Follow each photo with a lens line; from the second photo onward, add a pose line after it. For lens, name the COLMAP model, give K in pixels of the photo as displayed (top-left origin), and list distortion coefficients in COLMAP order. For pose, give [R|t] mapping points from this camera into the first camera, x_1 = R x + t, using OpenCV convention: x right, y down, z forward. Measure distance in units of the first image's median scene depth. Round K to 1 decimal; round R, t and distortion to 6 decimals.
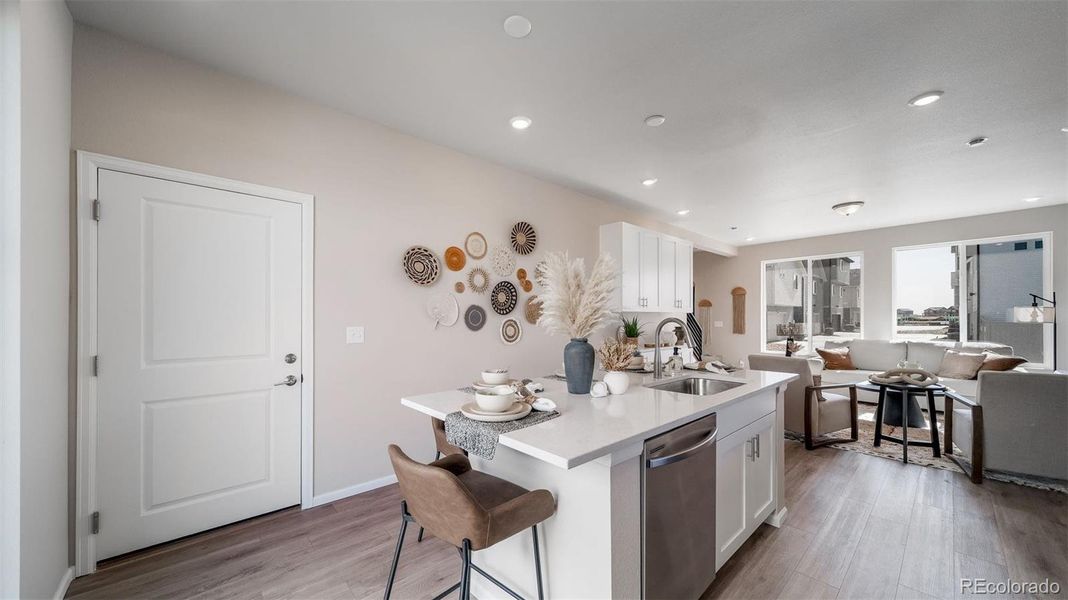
lens RADIAL K [[376.0, 0, 519.7], [0, 376.0, 314.7], [0, 0, 1]] dist [0.000016, -0.000533]
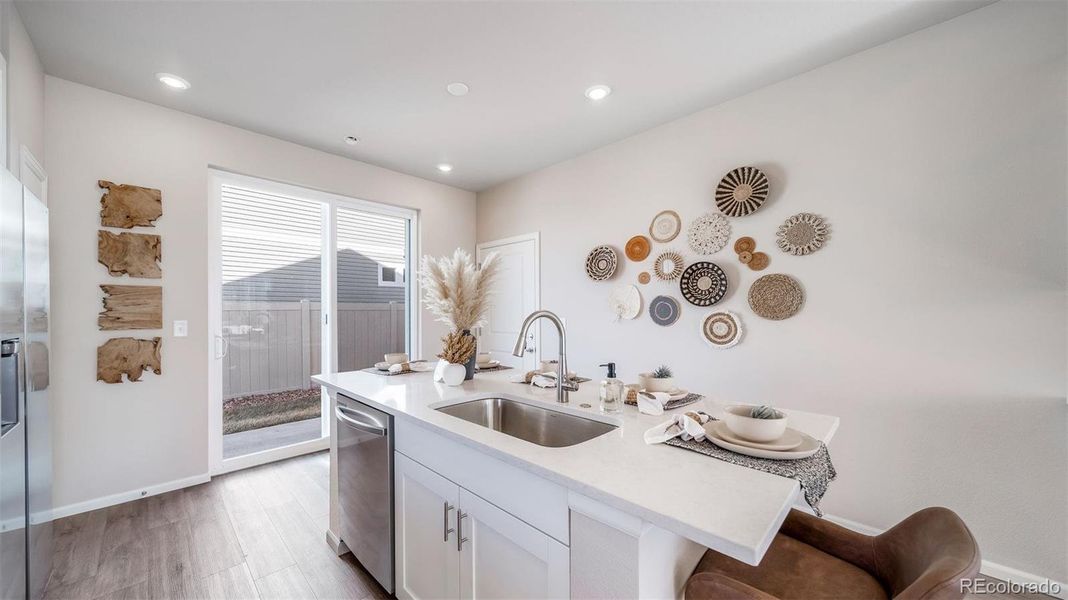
lens RADIAL K [[376.0, 0, 532.7], [0, 376.0, 310.0], [0, 0, 1]] dist [0.000016, -0.000533]
pose [[0.083681, -0.006707, -0.996470, 0.520862], [0.014319, 0.999882, -0.005527, 0.005238], [0.996390, -0.013806, 0.083767, 0.455855]]
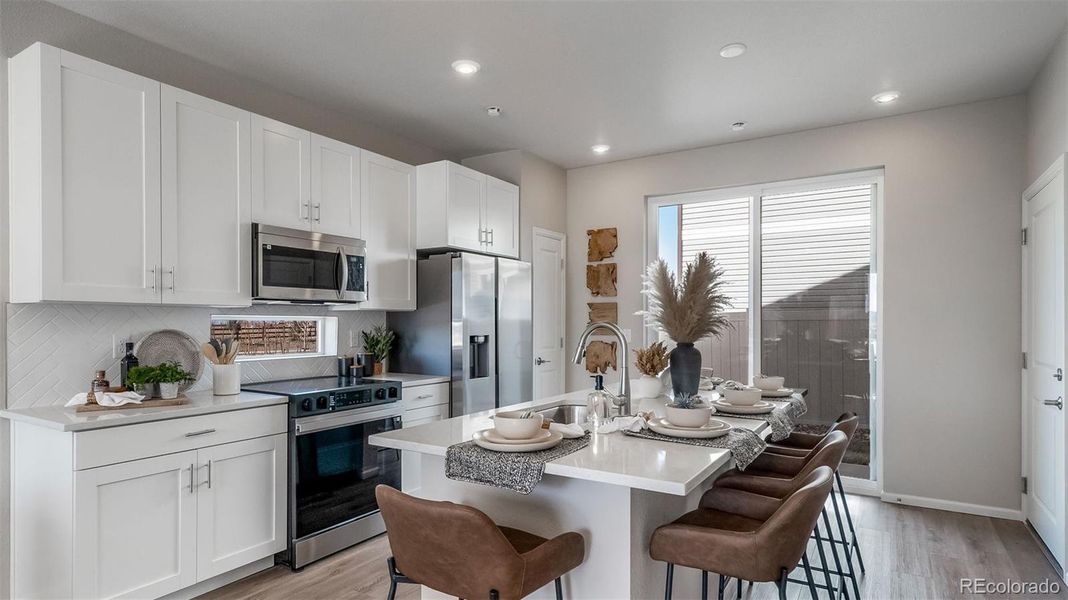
lens RADIAL K [[571.8, 0, 530.4], [0, 571.8, 334.0], [0, 0, 1]] dist [0.001666, 0.000236]
pose [[-0.953241, 0.004887, -0.302173, 0.405294], [0.002312, 0.999958, 0.008878, 0.009745], [0.302203, 0.007765, -0.953212, 0.948811]]
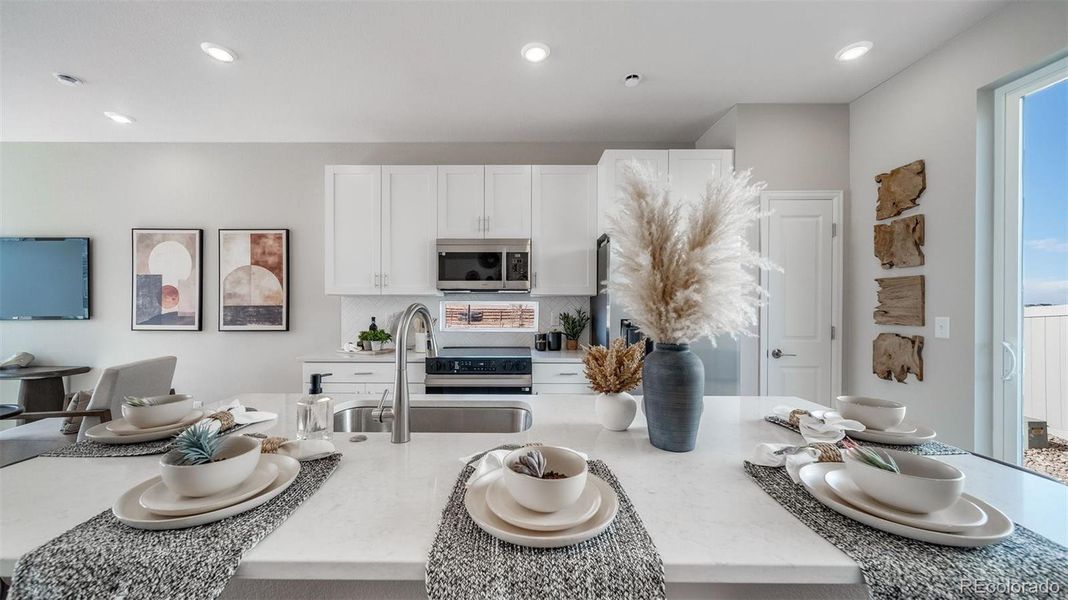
lens RADIAL K [[376.0, 0, 524.4], [0, 376.0, 308.6], [0, 0, 1]] dist [0.000016, -0.000533]
pose [[-0.756847, -0.007410, 0.653550, -0.015660], [-0.009739, 0.999953, 0.000059, 0.004956], [-0.653520, -0.006320, -0.756883, 0.623585]]
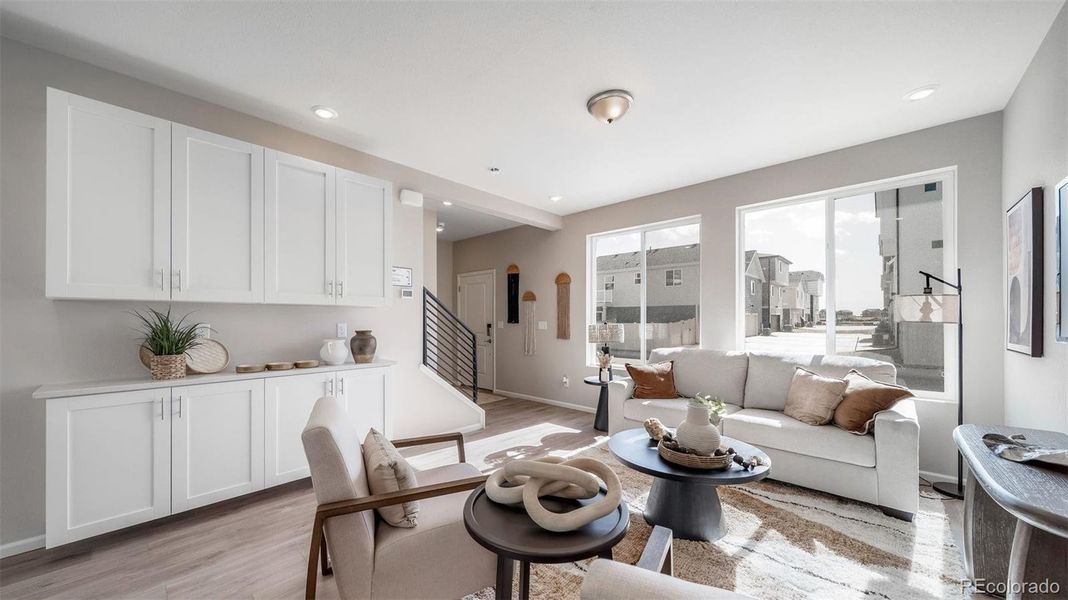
lens RADIAL K [[376.0, 0, 522.7], [0, 376.0, 316.6], [0, 0, 1]] dist [0.000016, -0.000533]
pose [[0.996188, -0.000577, 0.087231, 0.710992], [0.000391, 0.999998, 0.002148, 0.010632], [-0.087232, -0.002106, 0.996186, 0.486930]]
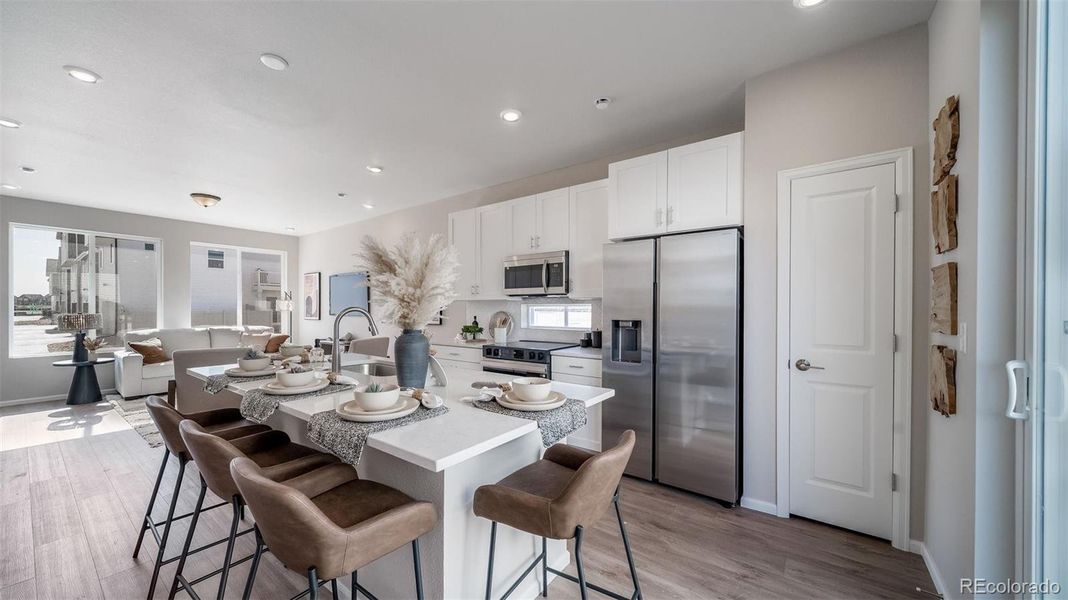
lens RADIAL K [[376.0, 0, 528.3], [0, 376.0, 312.5], [0, 0, 1]] dist [0.000016, -0.000533]
pose [[-0.222457, -0.011200, 0.974878, -0.316042], [-0.011131, 0.999898, 0.008948, 0.003808], [-0.974879, -0.008860, -0.222559, 0.378894]]
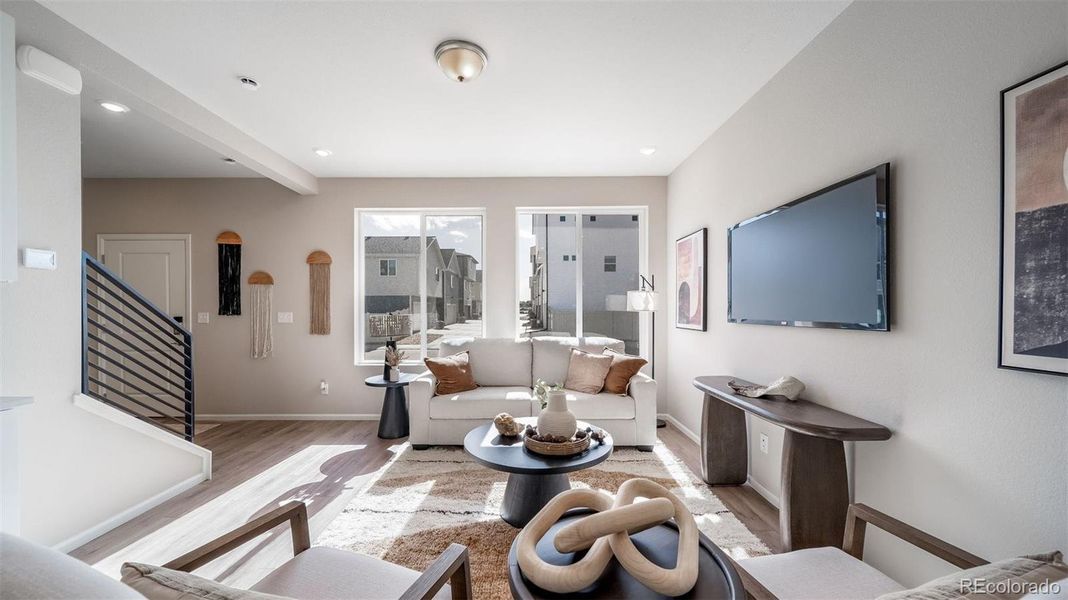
lens RADIAL K [[376.0, 0, 524.3], [0, 376.0, 309.9], [0, 0, 1]] dist [0.000016, -0.000533]
pose [[0.662122, -0.004228, 0.749384, 0.584203], [-0.004361, 0.999945, 0.009495, 0.012171], [-0.749383, -0.009555, 0.662067, 0.645911]]
